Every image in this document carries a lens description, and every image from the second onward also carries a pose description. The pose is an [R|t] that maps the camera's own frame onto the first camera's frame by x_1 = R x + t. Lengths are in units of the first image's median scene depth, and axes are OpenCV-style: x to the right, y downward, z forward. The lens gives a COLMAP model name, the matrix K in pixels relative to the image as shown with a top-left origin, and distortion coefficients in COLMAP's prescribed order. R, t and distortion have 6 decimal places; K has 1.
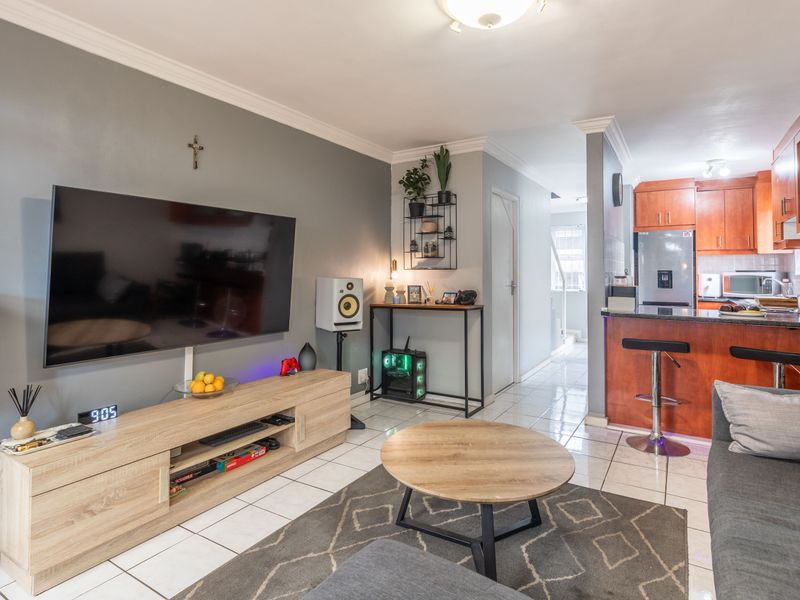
lens RADIAL K [[462.0, 0, 401.6], [0, 462.0, 267.9], [0, 0, 1]] dist [0.001058, 0.000330]
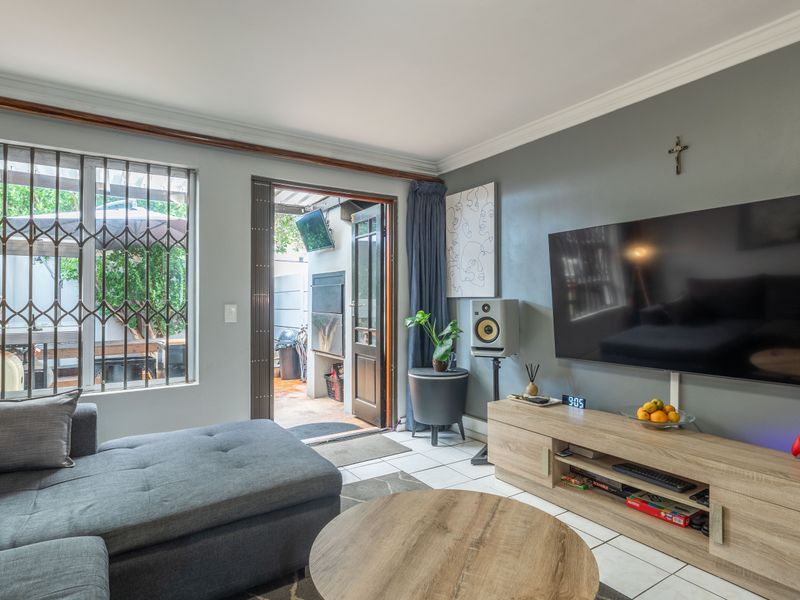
lens RADIAL K [[441.0, 0, 400.0], [0, 441.0, 300.0], [0, 0, 1]] dist [0.001600, 0.000303]
pose [[-0.418950, 0.011514, -0.907936, 0.650907], [0.024923, 0.999689, 0.001177, 0.014731], [0.907667, -0.022136, -0.419107, 1.022138]]
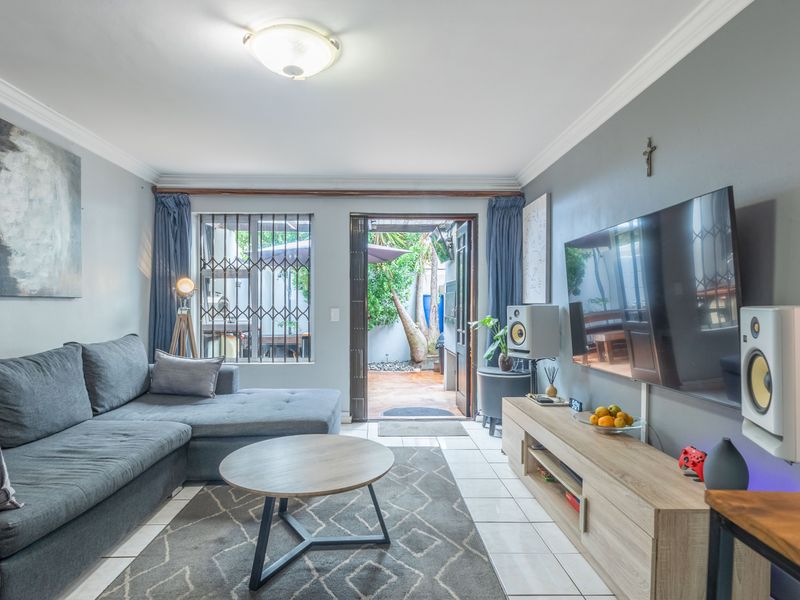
lens RADIAL K [[440.8, 0, 399.4], [0, 440.8, 313.1], [0, 0, 1]] dist [-0.003362, -0.000870]
pose [[-0.828497, 0.019355, -0.559659, 0.471264], [0.017831, 0.999808, 0.008180, 0.026819], [0.559709, -0.003202, -0.828683, 1.670648]]
